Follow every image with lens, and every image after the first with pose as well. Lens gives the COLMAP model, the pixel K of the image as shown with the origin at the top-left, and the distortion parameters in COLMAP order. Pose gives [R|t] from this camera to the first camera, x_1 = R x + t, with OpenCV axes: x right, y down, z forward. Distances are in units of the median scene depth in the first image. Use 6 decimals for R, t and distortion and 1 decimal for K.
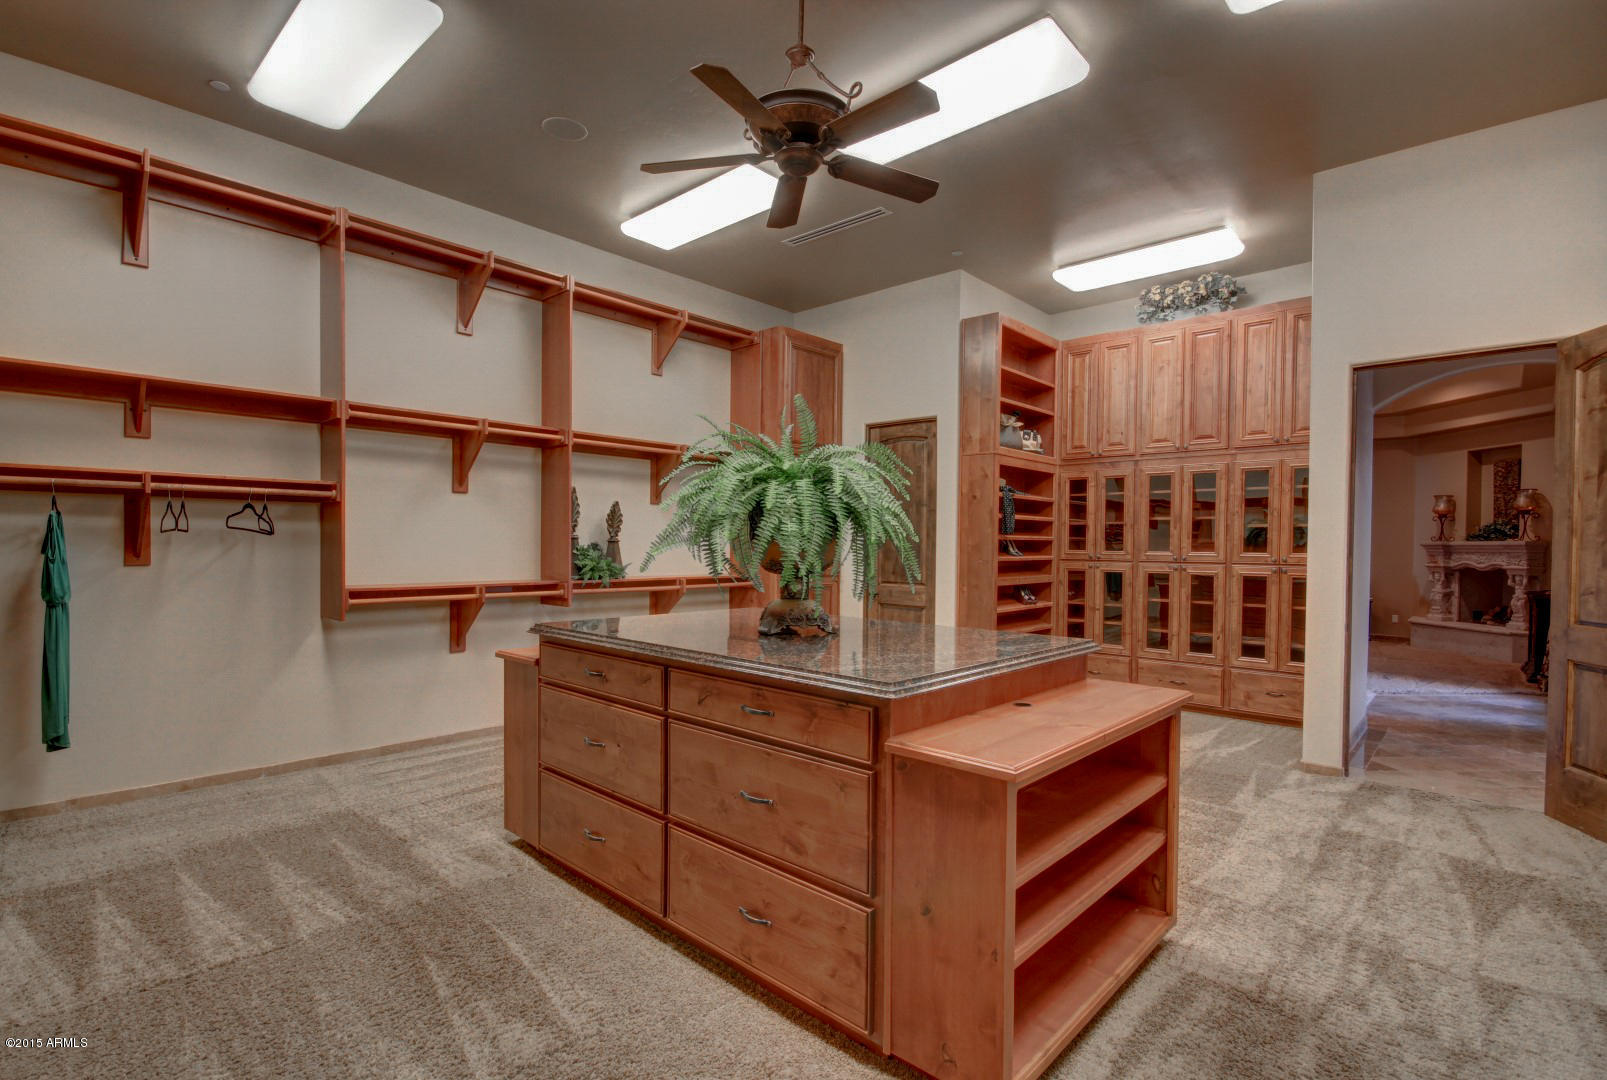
lens RADIAL K [[767.3, 0, 815.6], [0, 767.3, 553.7], [0, 0, 1]] dist [0.001721, -0.000084]
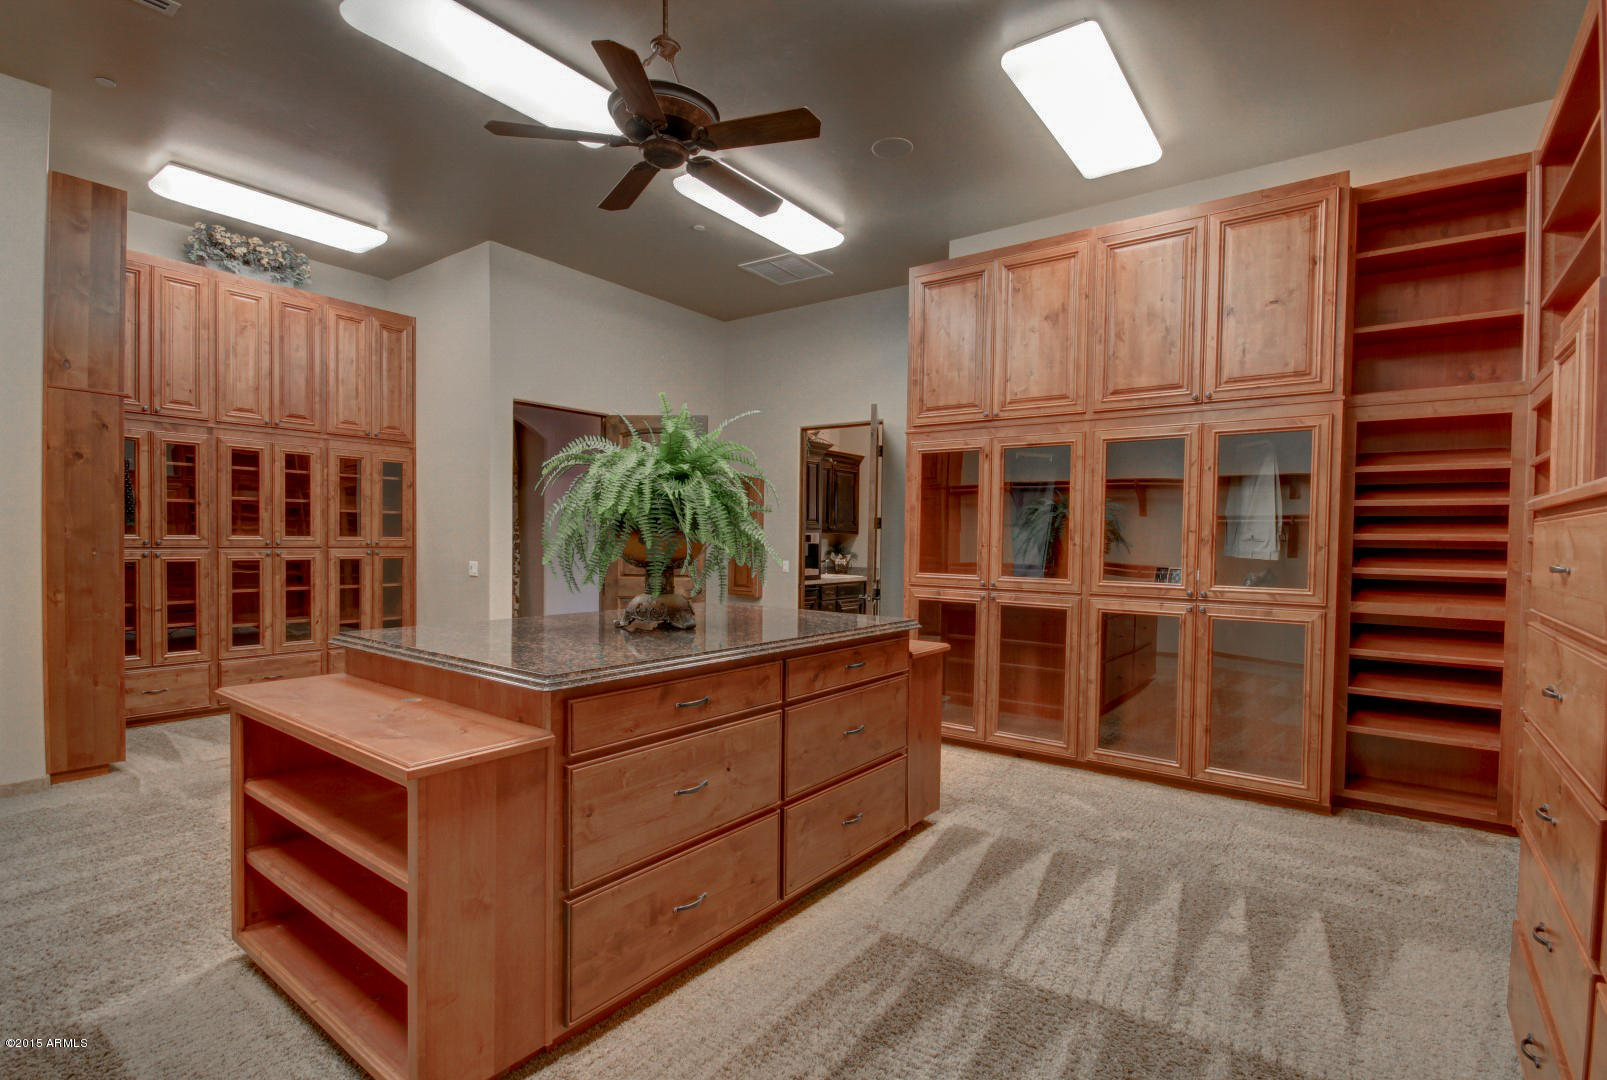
lens RADIAL K [[767.3, 0, 815.6], [0, 767.3, 553.7], [0, 0, 1]] dist [0.001721, -0.000084]
pose [[-0.112528, -0.032146, 0.993128, -0.522359], [-0.002885, 0.999483, 0.032025, -0.012932], [-0.993644, 0.000739, -0.112563, 0.456800]]
